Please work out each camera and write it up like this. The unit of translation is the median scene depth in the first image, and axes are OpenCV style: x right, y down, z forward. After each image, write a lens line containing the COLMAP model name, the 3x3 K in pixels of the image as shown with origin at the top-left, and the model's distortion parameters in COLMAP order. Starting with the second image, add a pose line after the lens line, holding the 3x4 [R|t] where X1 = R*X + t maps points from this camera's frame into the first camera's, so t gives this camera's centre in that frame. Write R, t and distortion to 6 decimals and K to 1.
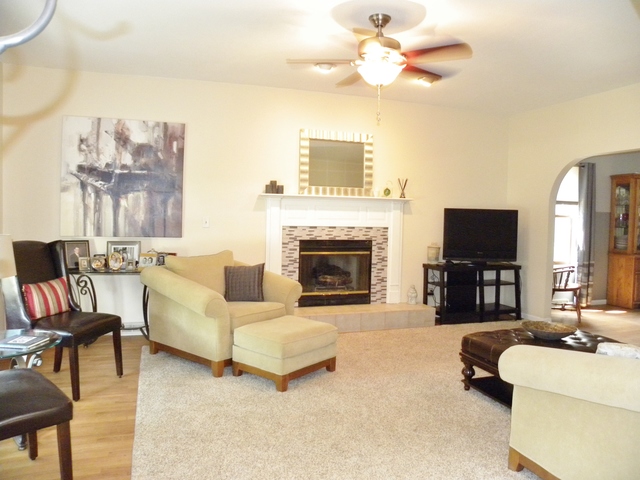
lens RADIAL K [[493.6, 0, 320.0], [0, 493.6, 239.7], [0, 0, 1]] dist [-0.107883, 0.009463]
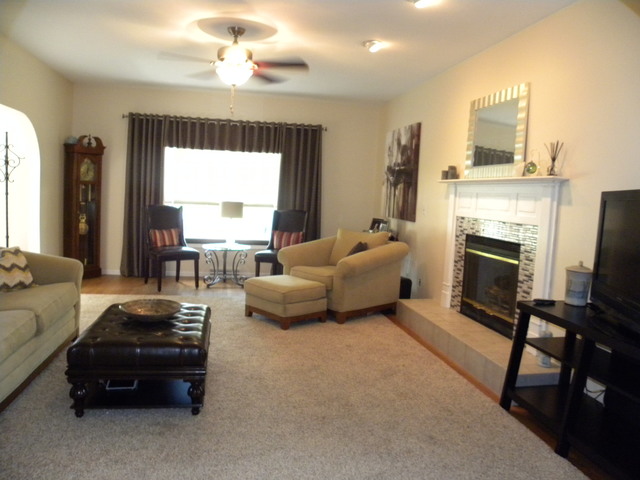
lens RADIAL K [[493.6, 0, 319.9], [0, 493.6, 239.7], [0, 0, 1]] dist [-0.107883, 0.009463]
pose [[-0.159247, 0.061324, -0.985332, 0.812510], [-0.107028, 0.991114, 0.078981, -0.028130], [0.981420, 0.118036, -0.151269, 0.879432]]
